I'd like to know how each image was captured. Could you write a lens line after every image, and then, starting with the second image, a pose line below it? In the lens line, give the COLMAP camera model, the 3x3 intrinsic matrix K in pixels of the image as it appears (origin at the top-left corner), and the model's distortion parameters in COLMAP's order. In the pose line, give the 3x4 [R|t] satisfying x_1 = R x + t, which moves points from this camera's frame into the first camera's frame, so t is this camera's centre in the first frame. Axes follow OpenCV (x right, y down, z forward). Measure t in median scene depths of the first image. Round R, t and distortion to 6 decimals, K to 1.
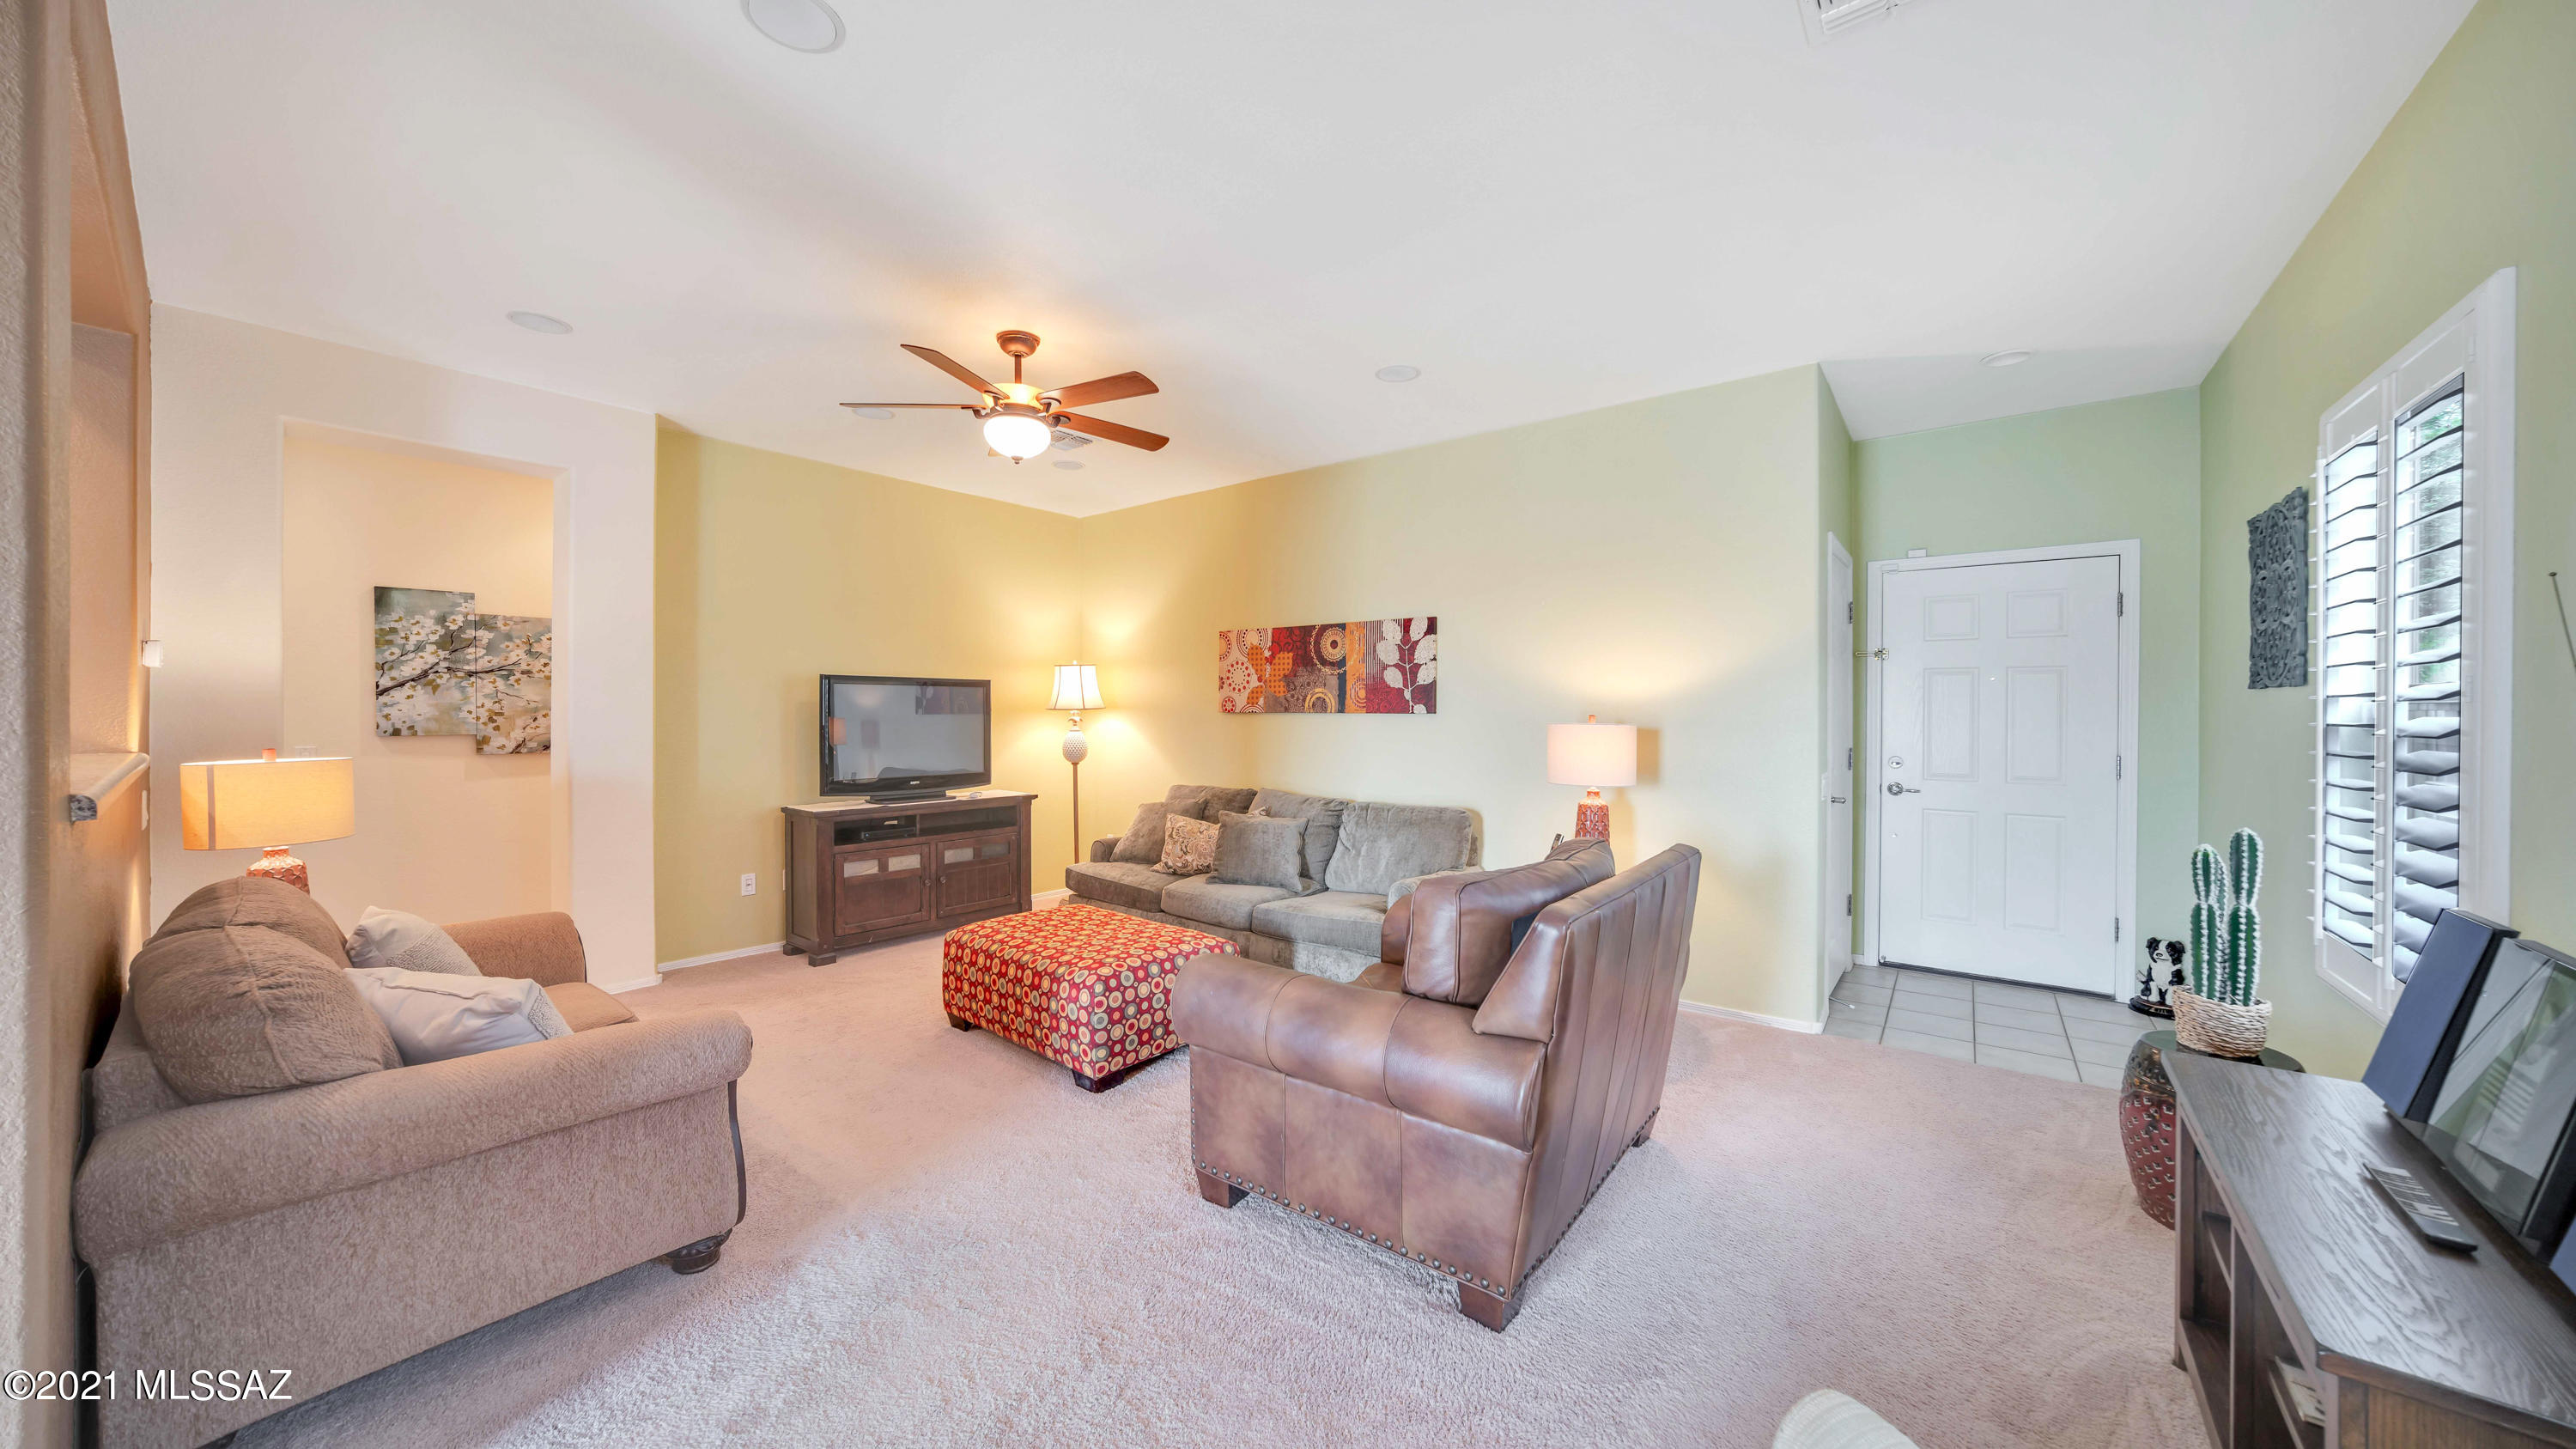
lens RADIAL K [[875.0, 0, 1305.2], [0, 875.0, 717.7], [0, 0, 1]] dist [-0.029906, -0.000011]
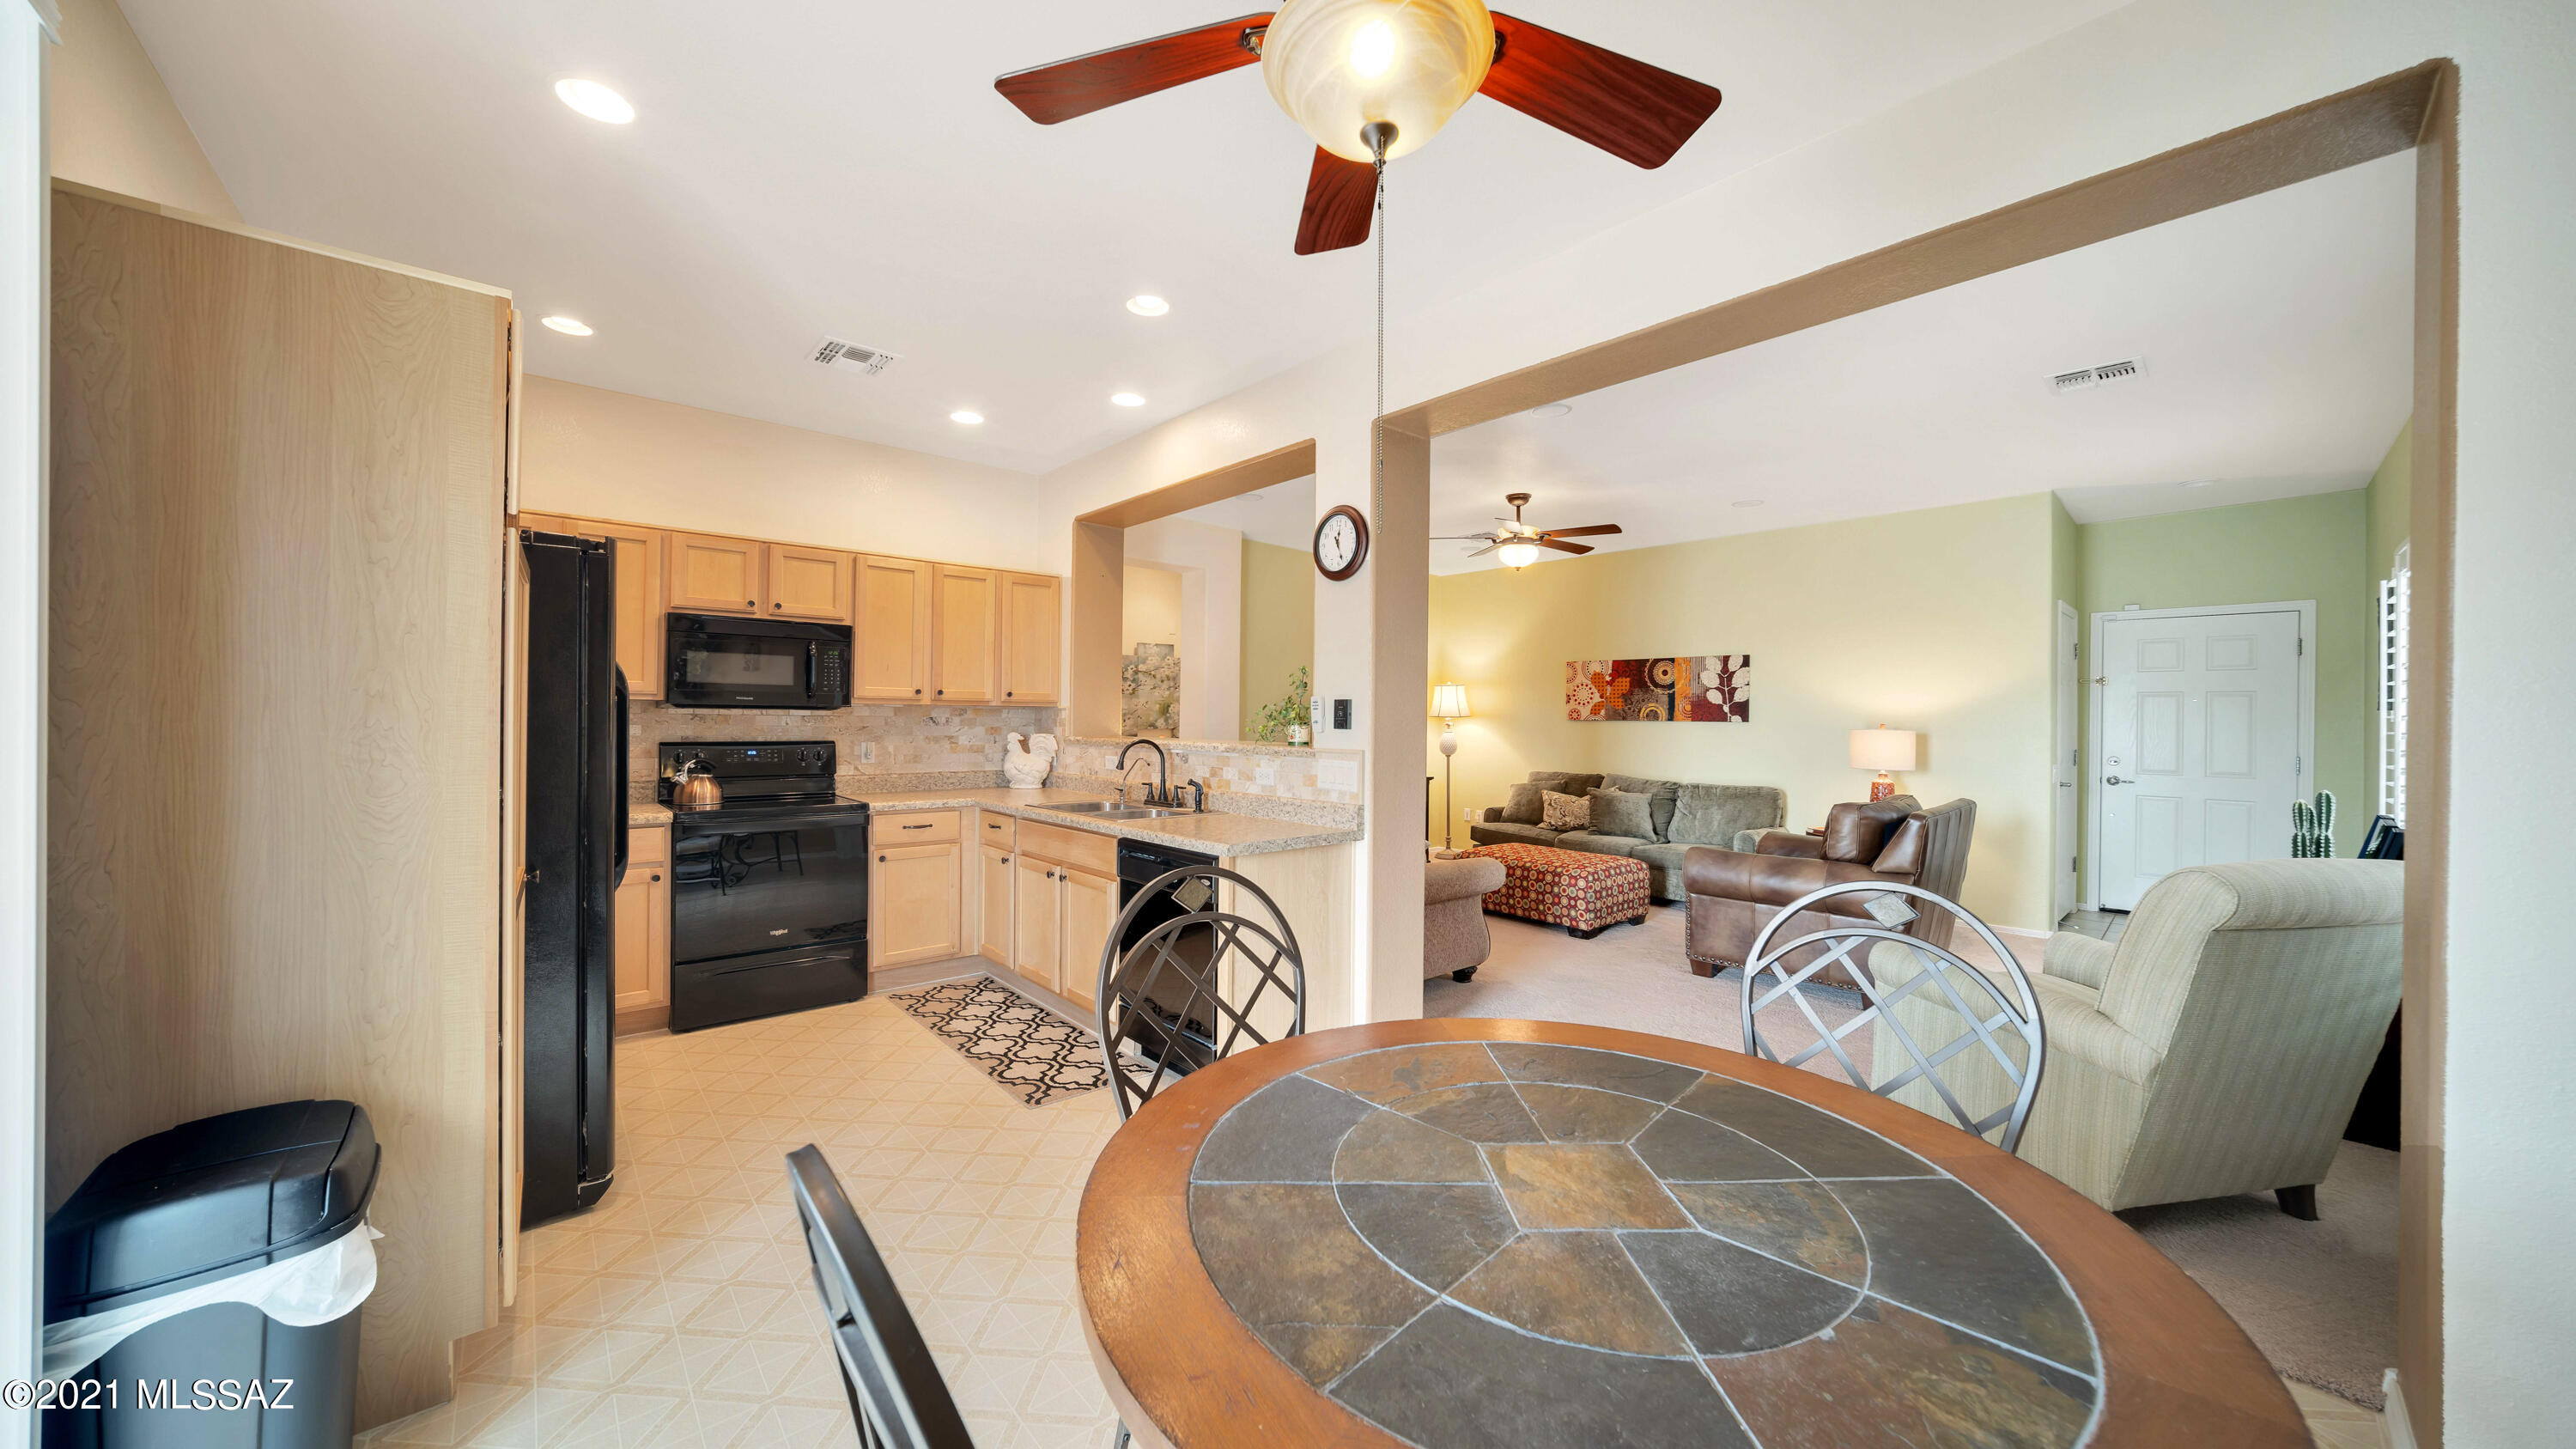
lens RADIAL K [[851.0, 0, 1333.3], [0, 851.0, 719.4], [0, 0, 1]] dist [-0.010834, 0.000248]
pose [[0.986858, 0.008042, -0.161389, -0.296059], [-0.008863, 0.999951, -0.004366, 0.002779], [0.161346, 0.005739, 0.986881, -0.480100]]
